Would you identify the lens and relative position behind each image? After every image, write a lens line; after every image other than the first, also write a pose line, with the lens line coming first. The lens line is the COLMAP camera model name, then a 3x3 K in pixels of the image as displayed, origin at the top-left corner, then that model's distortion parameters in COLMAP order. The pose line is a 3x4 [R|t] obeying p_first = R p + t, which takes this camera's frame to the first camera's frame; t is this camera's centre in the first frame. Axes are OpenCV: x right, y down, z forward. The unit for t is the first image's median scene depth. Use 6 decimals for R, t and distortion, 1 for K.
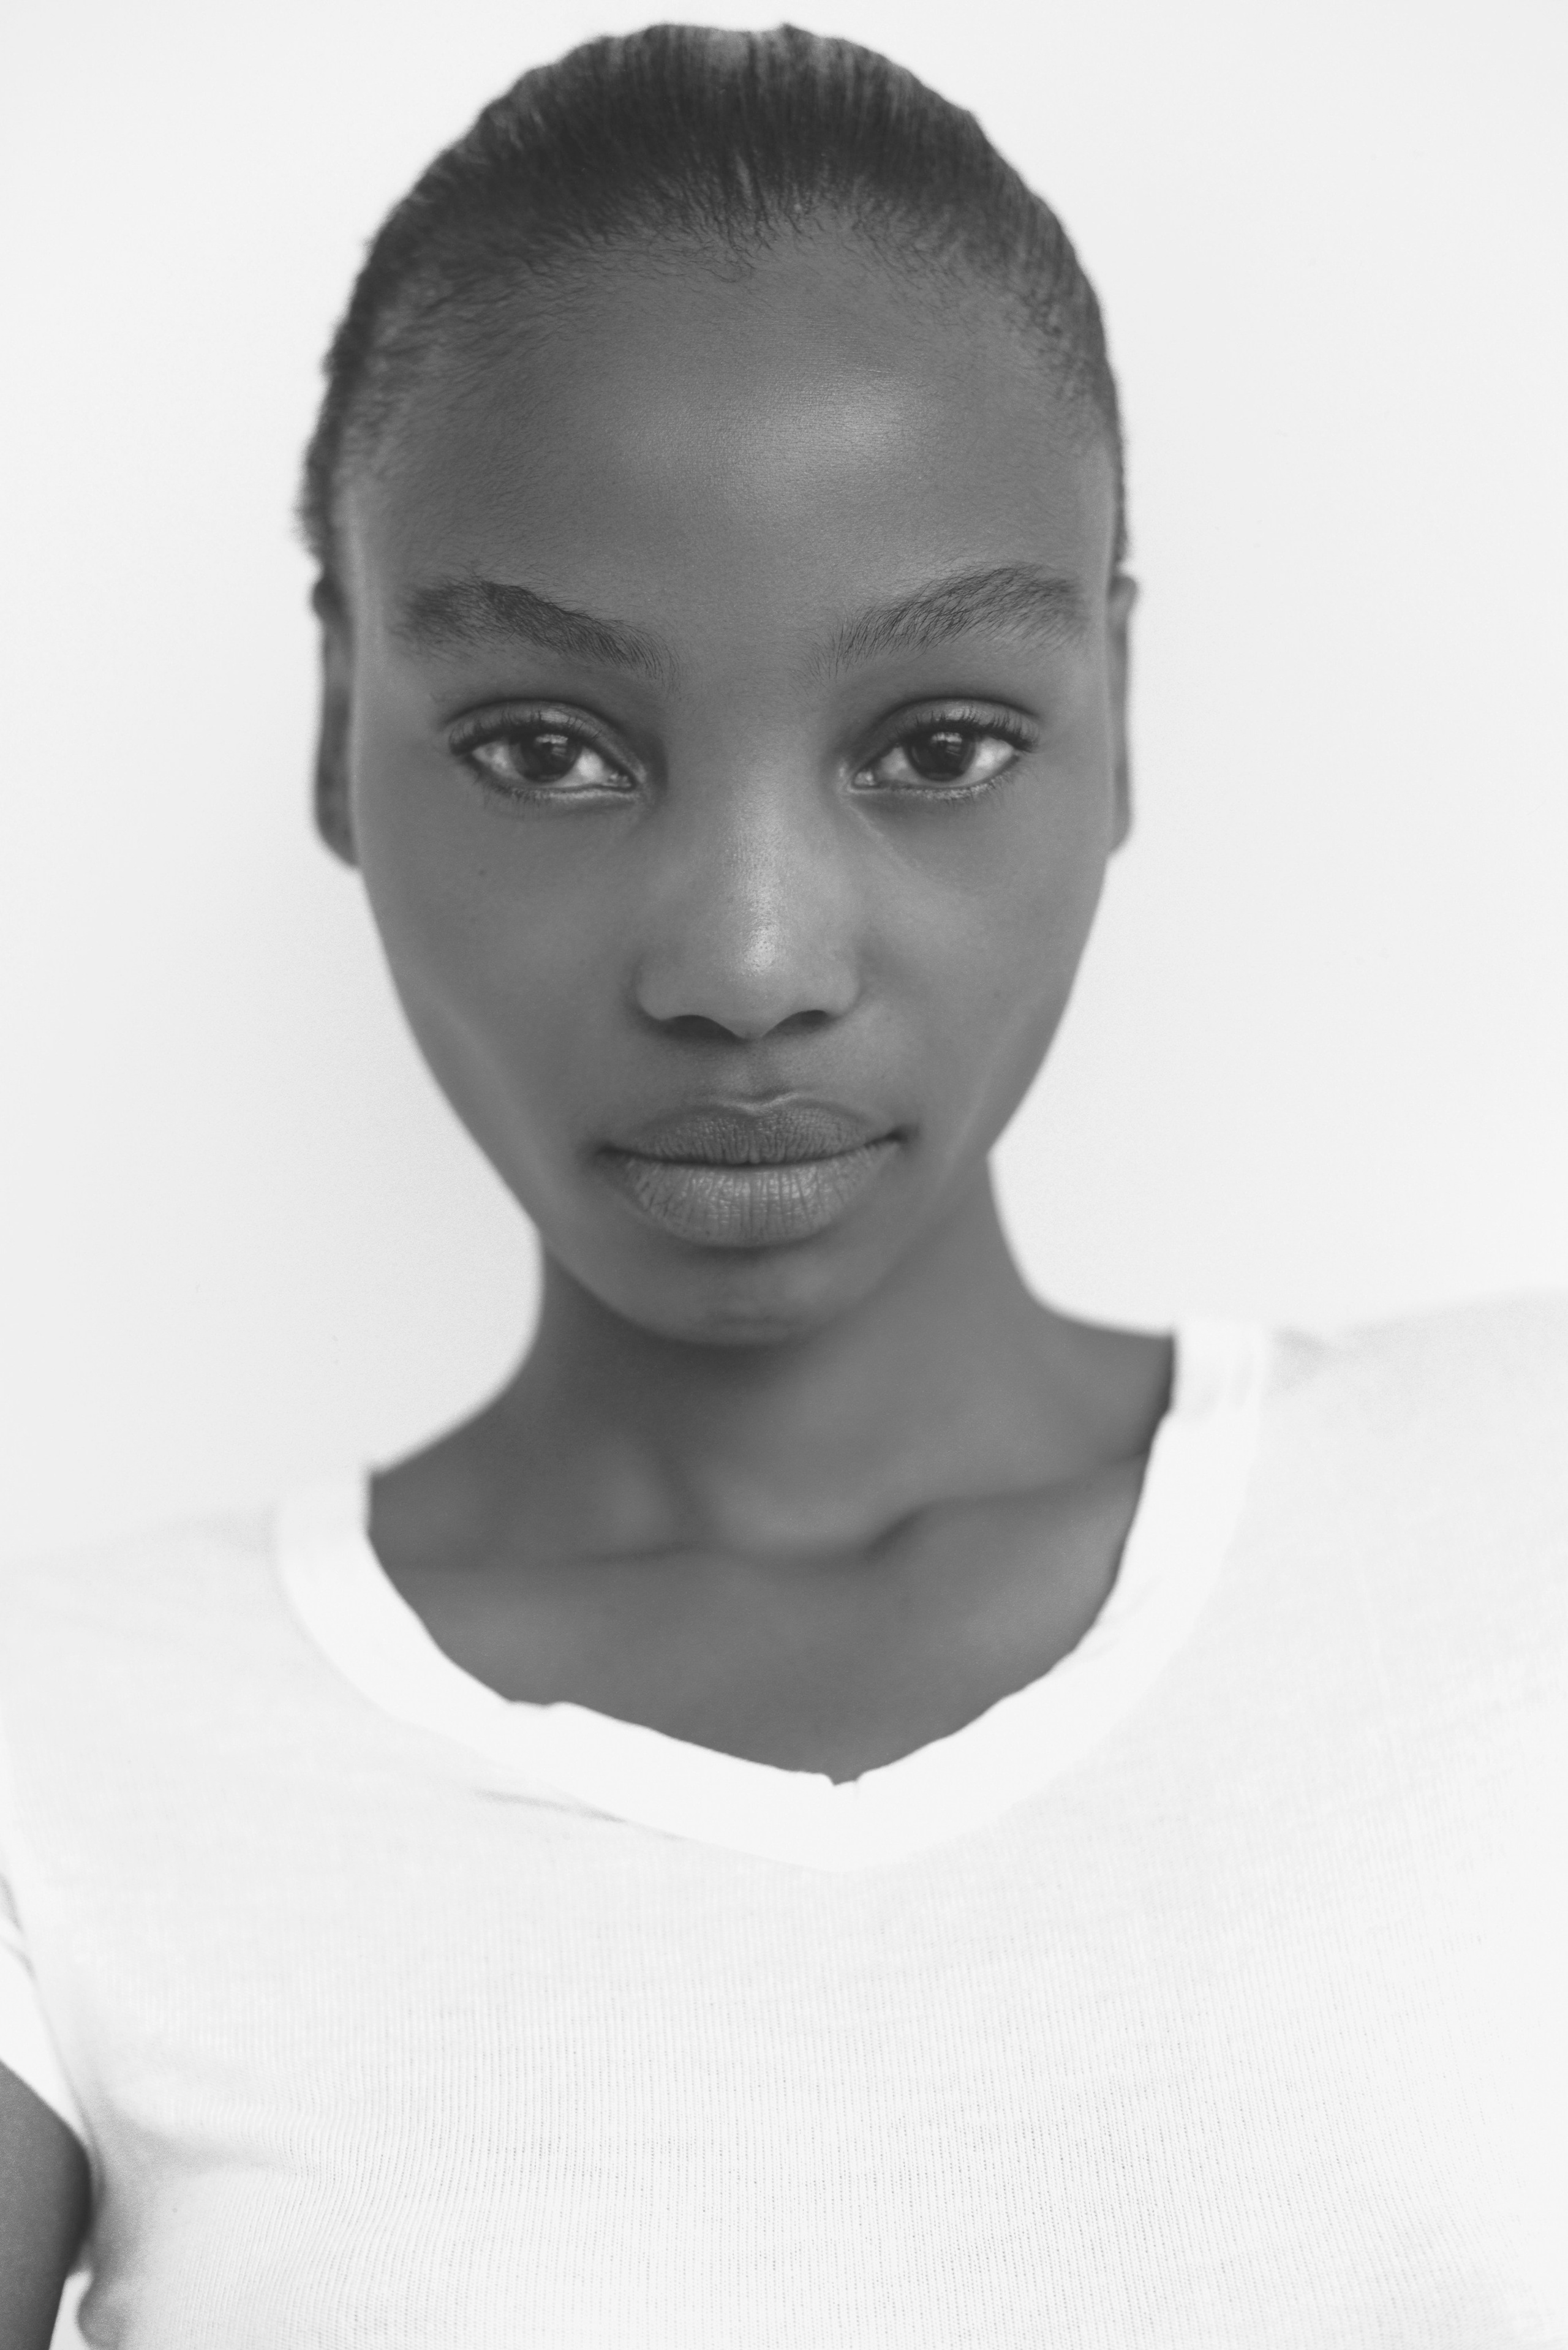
lens RADIAL K [[3291.6, 0, 871.8], [0, 3291.6, 1171.8], [0, 0, 1]] dist [-0.017979, -0.862187]
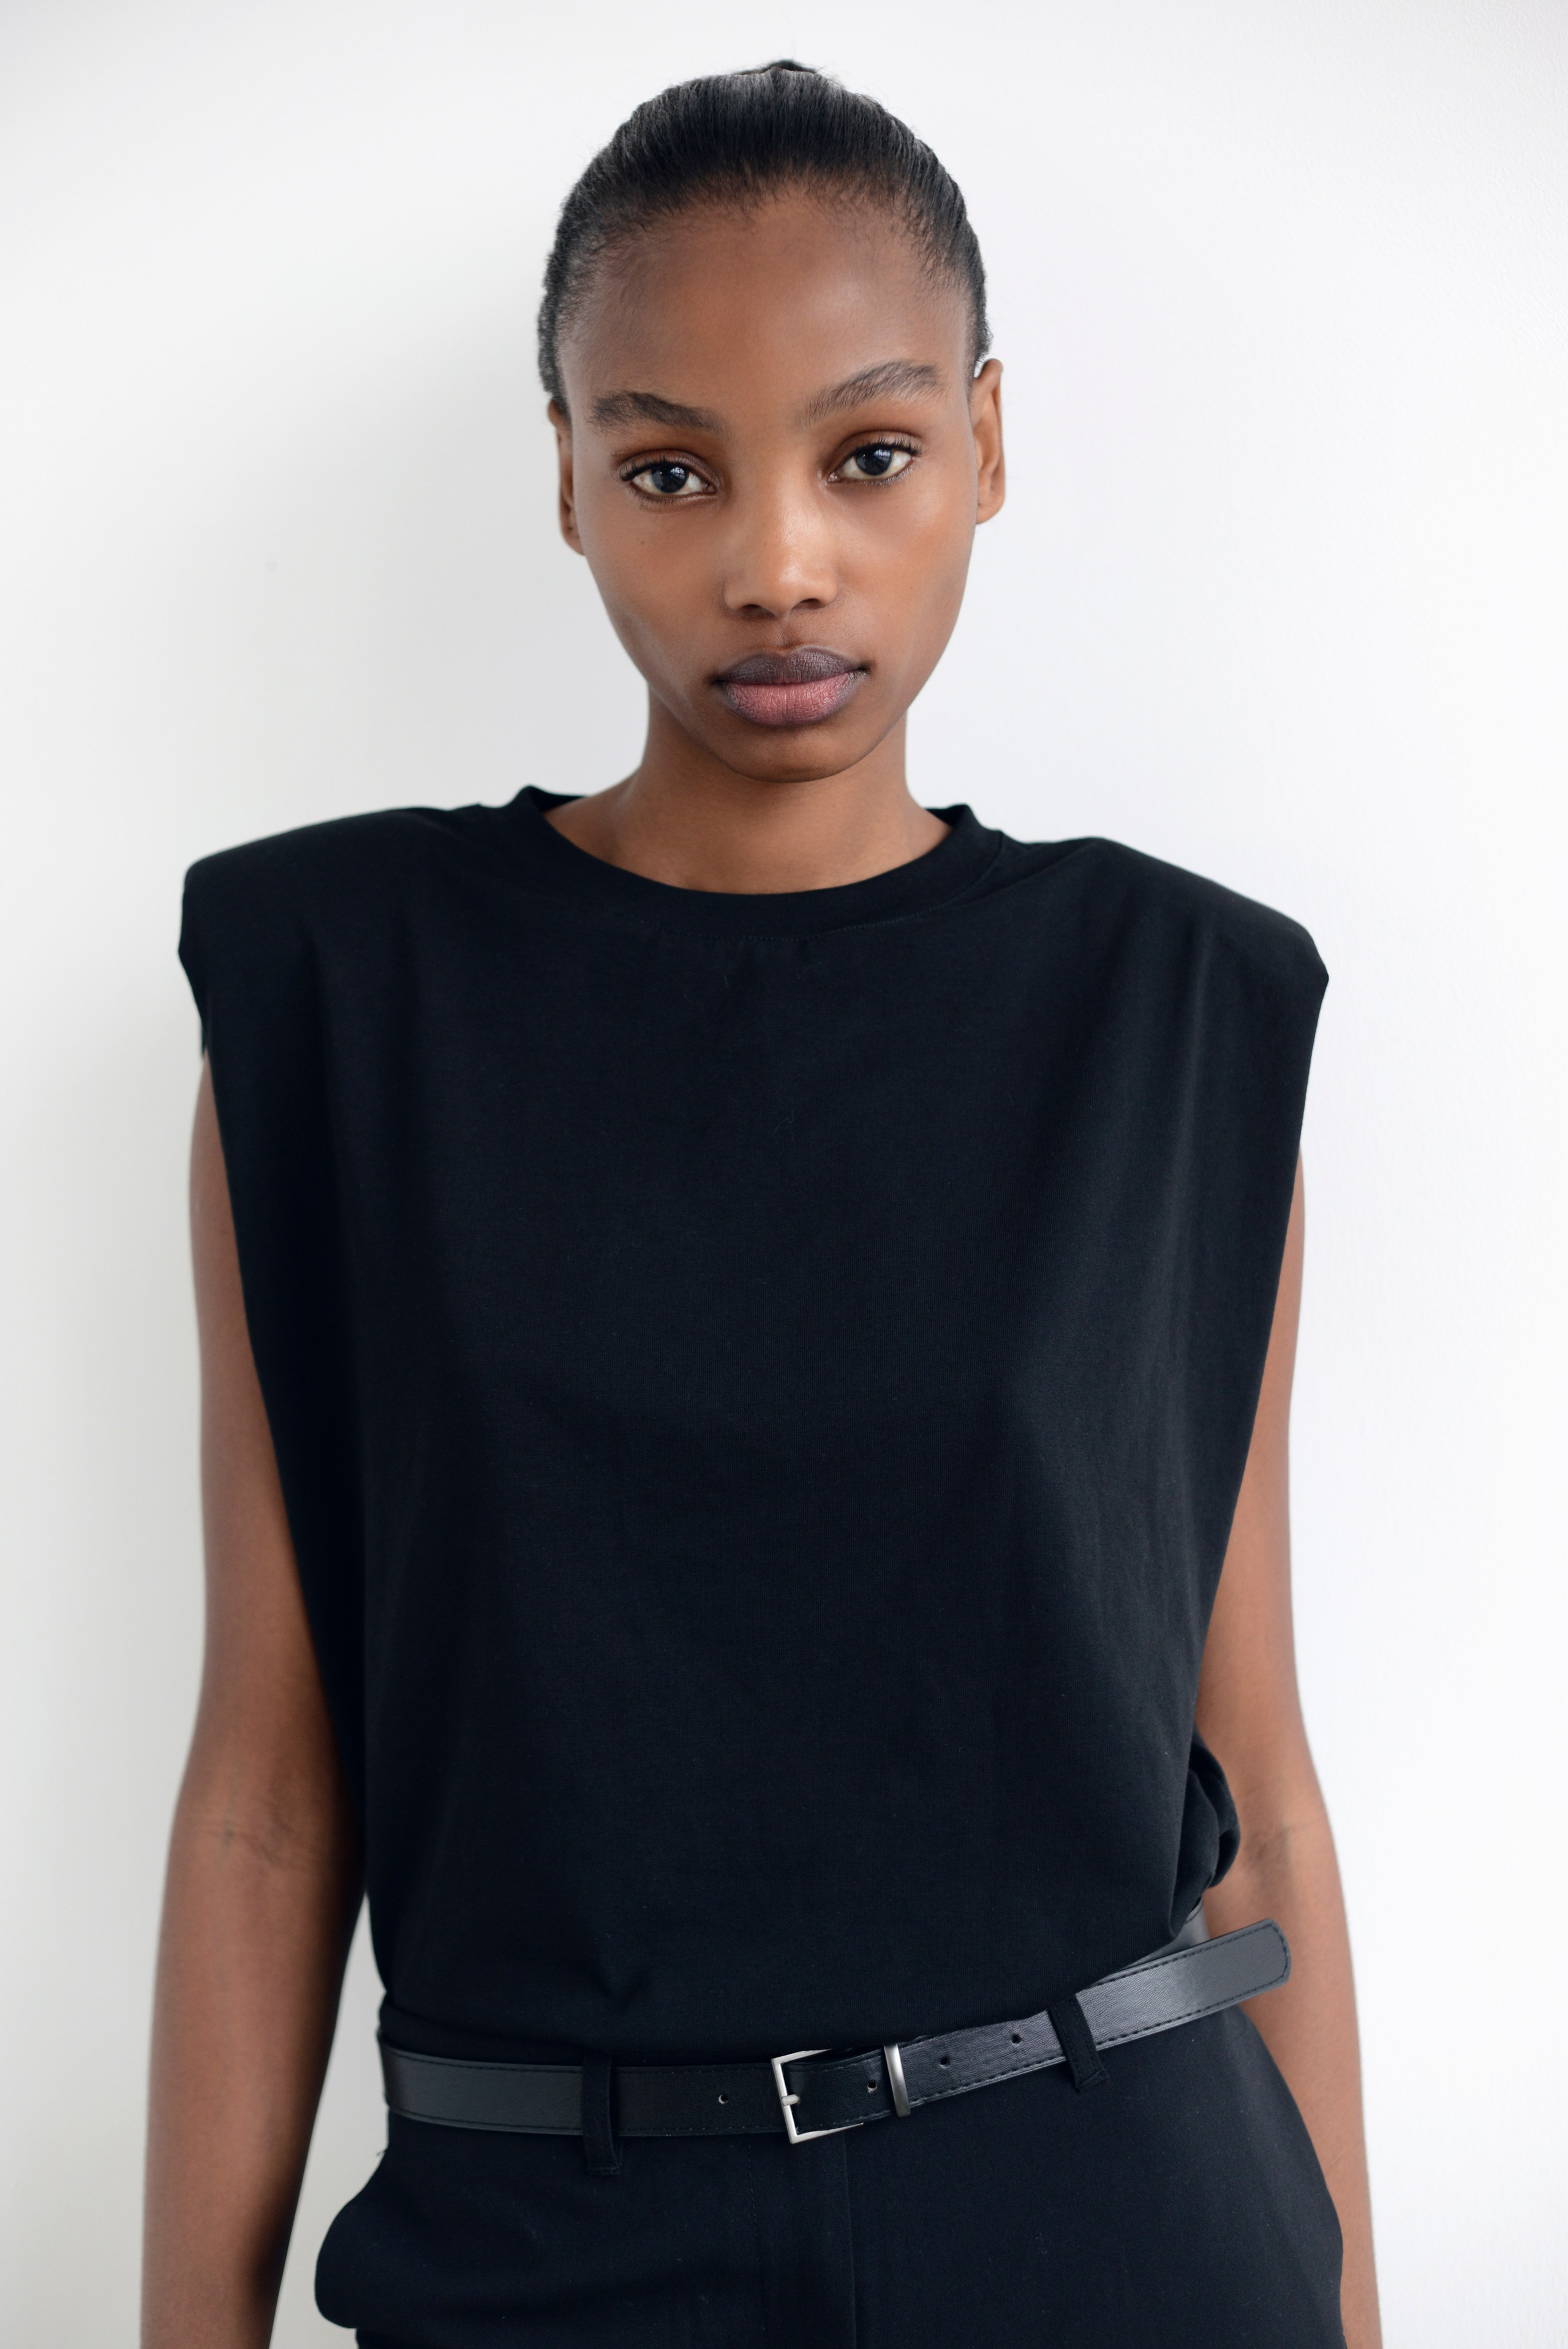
lens RADIAL K [[3290.1, 0, 871.8], [0, 3290.1, 1171.3], [0, 0, 1]] dist [-0.017979, -0.862187]
pose [[0.993458, -0.060890, -0.096606, 0.181032], [0.068291, 0.994824, 0.075245, 0.142910], [0.091524, -0.081350, 0.992474, -0.946607]]
